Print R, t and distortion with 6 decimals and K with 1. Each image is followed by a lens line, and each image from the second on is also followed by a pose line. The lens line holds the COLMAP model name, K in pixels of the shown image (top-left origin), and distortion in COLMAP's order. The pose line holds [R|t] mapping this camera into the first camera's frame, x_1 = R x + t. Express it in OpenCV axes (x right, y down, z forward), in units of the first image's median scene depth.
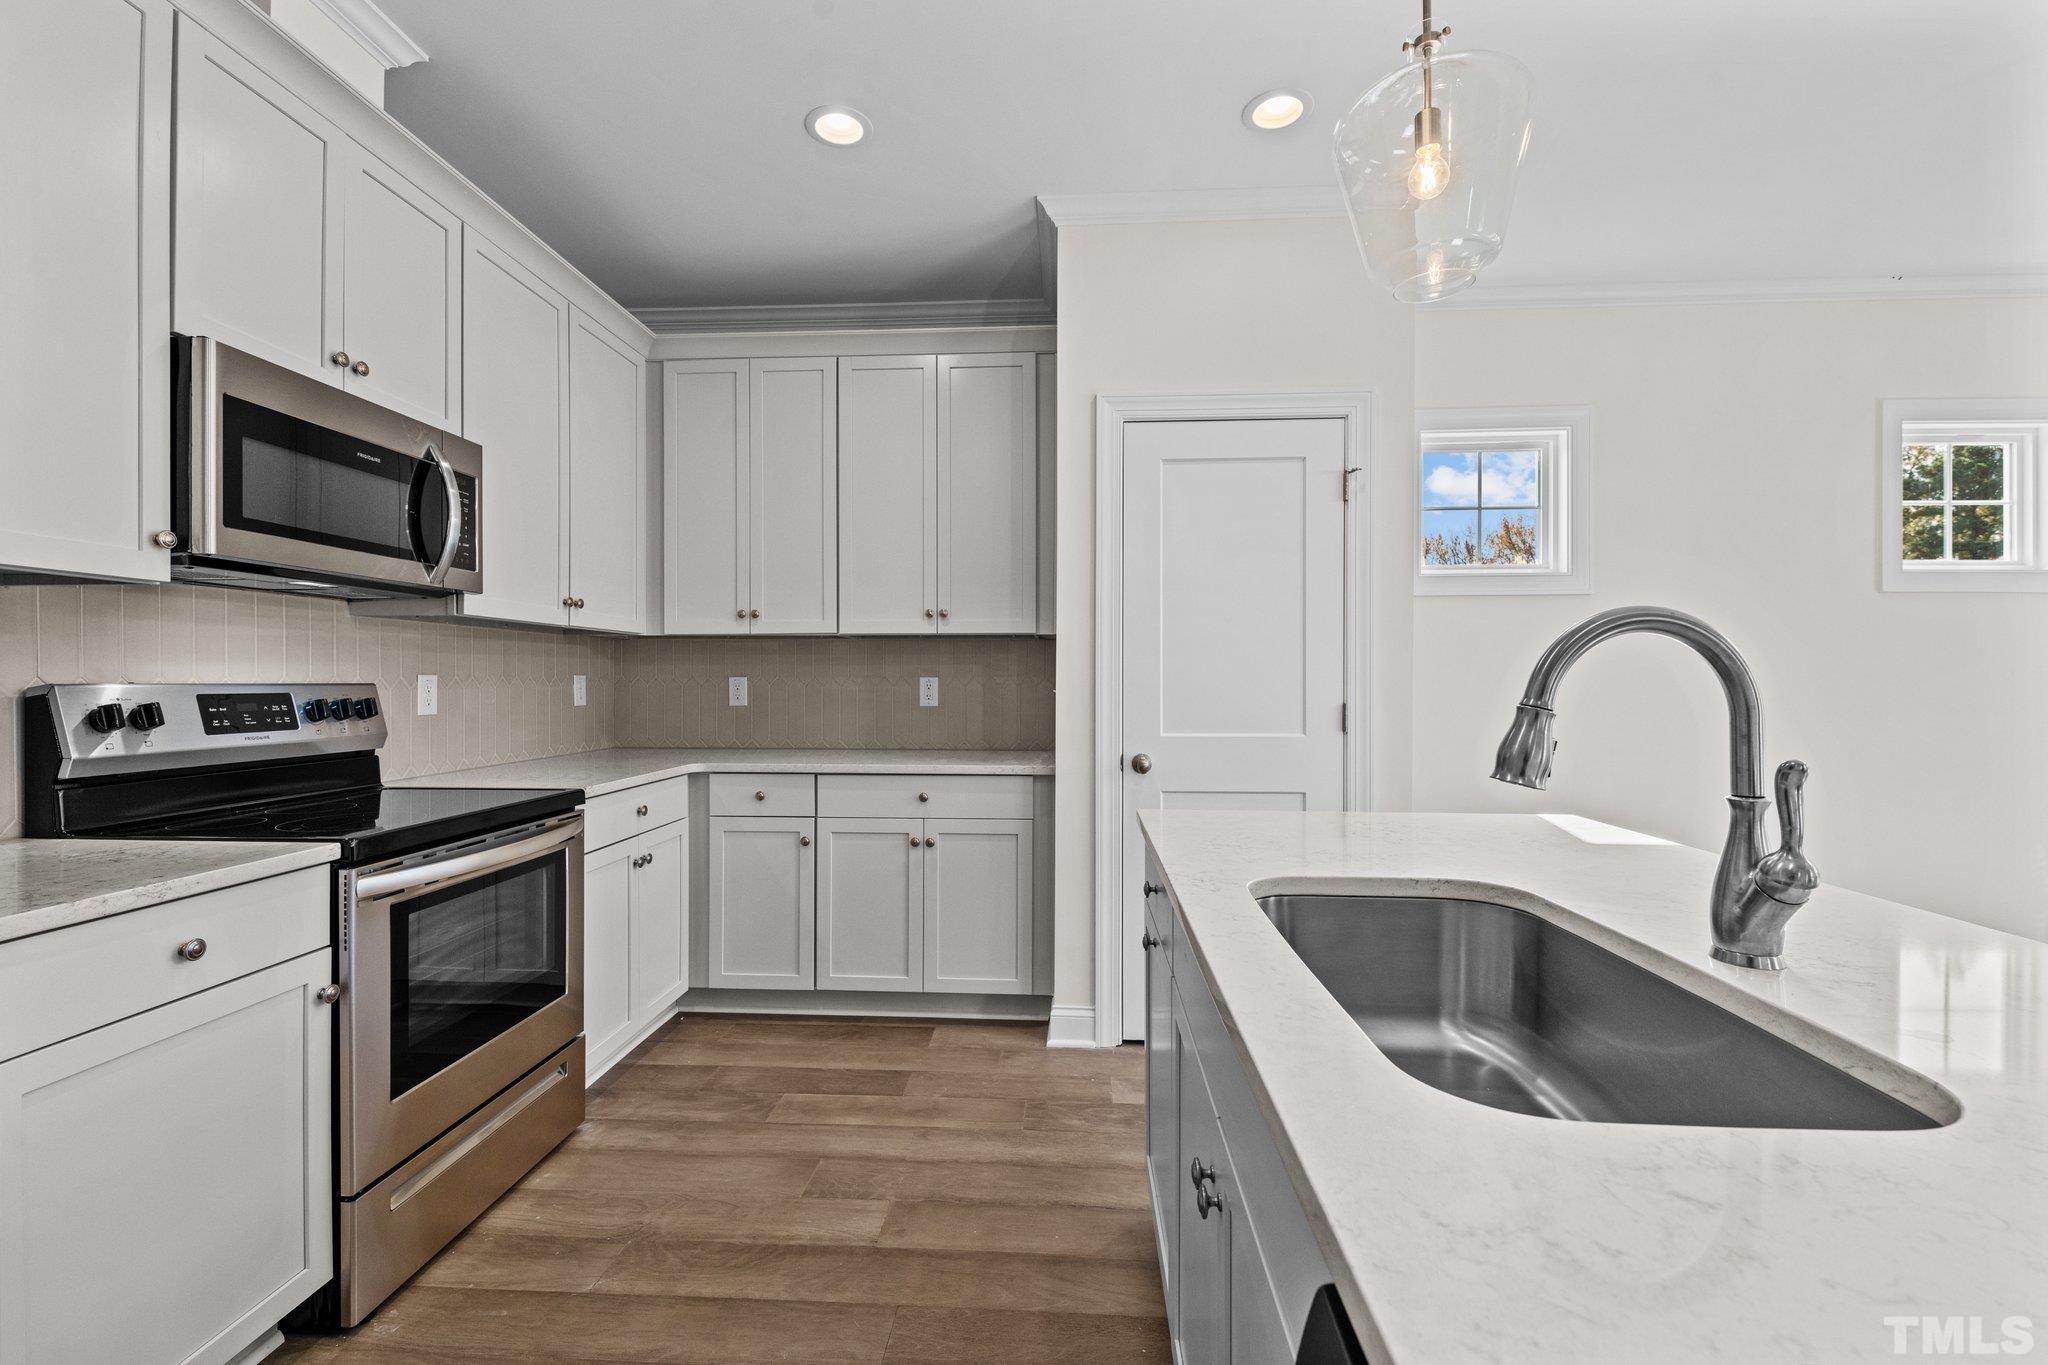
lens RADIAL K [[866.8, 0, 1021.2], [0, 866.8, 674.9], [0, 0, 1]] dist [0.009821, -0.008597]
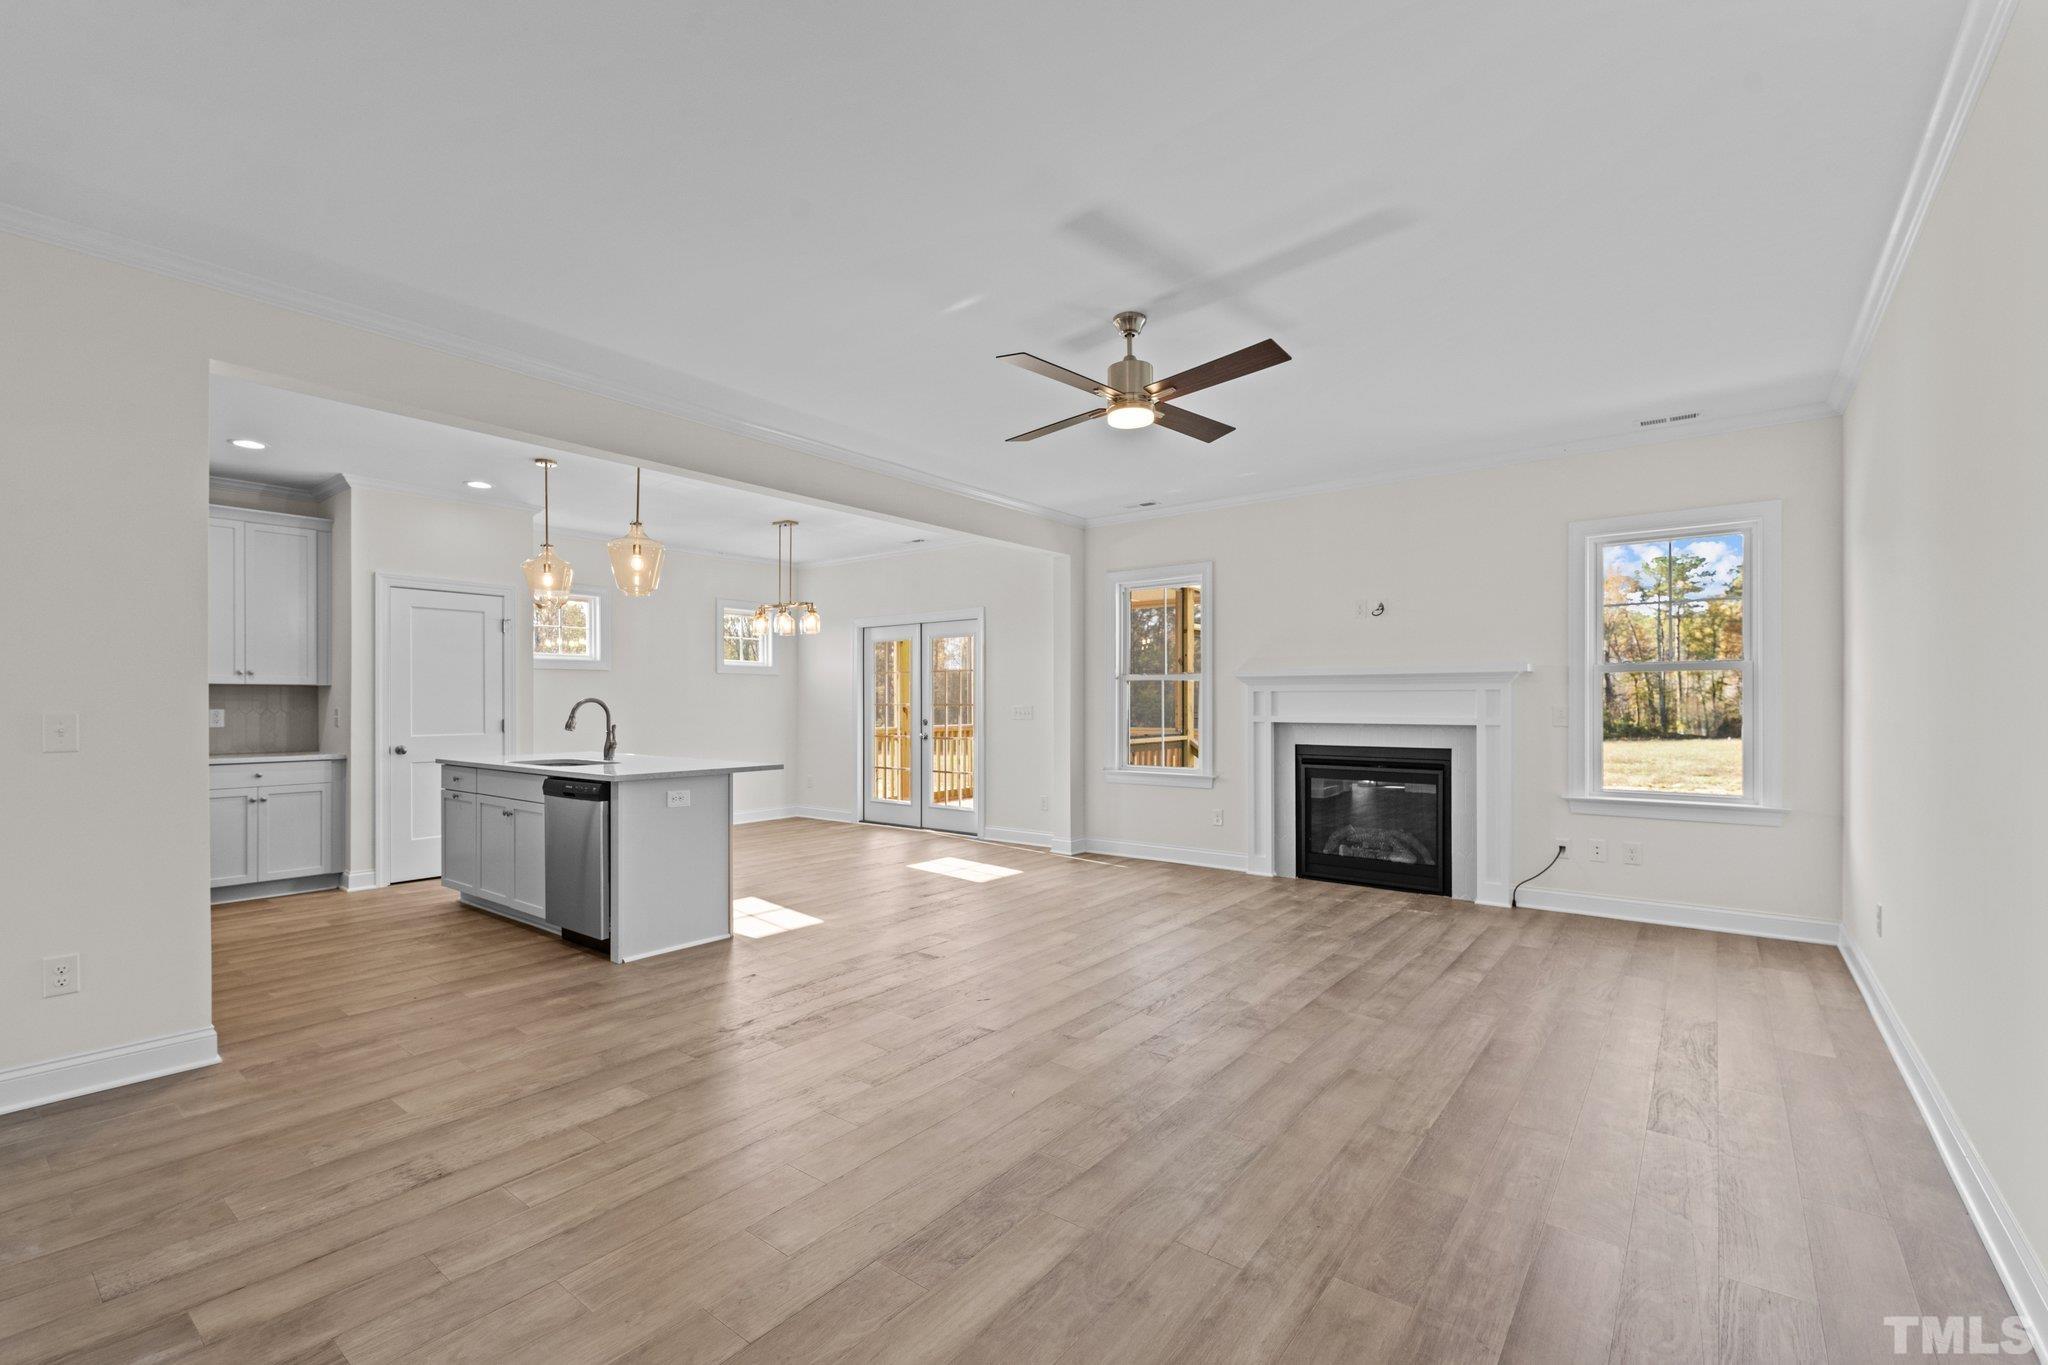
lens RADIAL K [[877.6, 0, 1029.7], [0, 877.6, 707.7], [0, 0, 1]] dist [0.000707, -0.000486]
pose [[0.557601, -0.005065, 0.830094, -0.762969], [-0.002416, 0.999967, 0.007724, -0.020701], [-0.830106, -0.006312, 0.557570, -1.427166]]
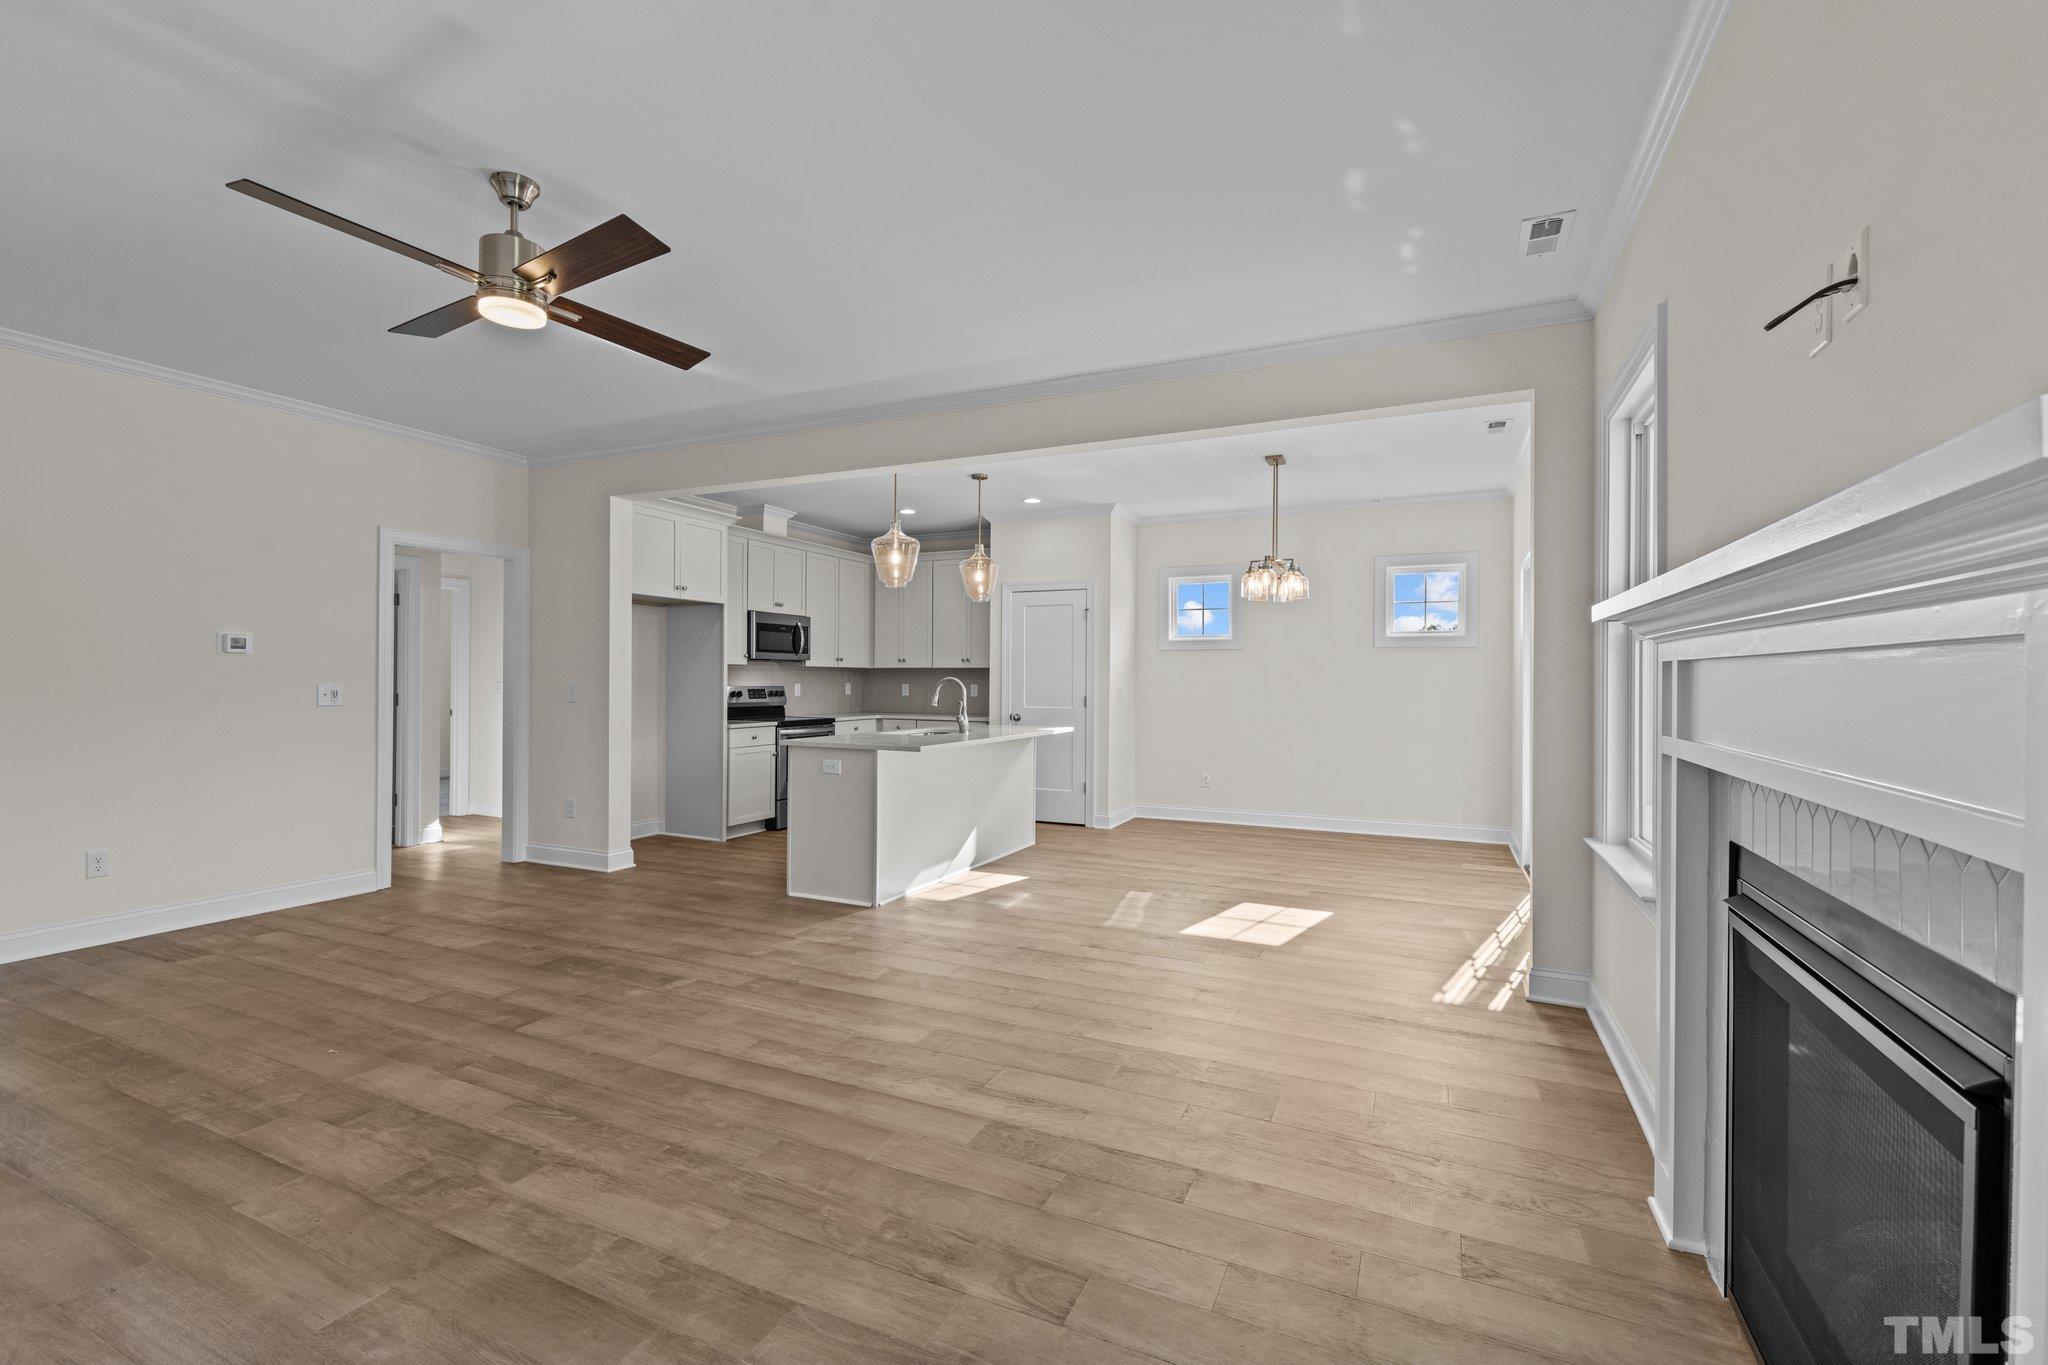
lens RADIAL K [[881.8, 0, 1025.0], [0, 881.8, 677.7], [0, 0, 1]] dist [0.009769, -0.009475]
pose [[0.932797, 0.005027, -0.360368, 1.131916], [-0.004617, 0.999987, 0.002000, -0.028727], [0.360374, -0.000202, 0.932808, -1.541373]]
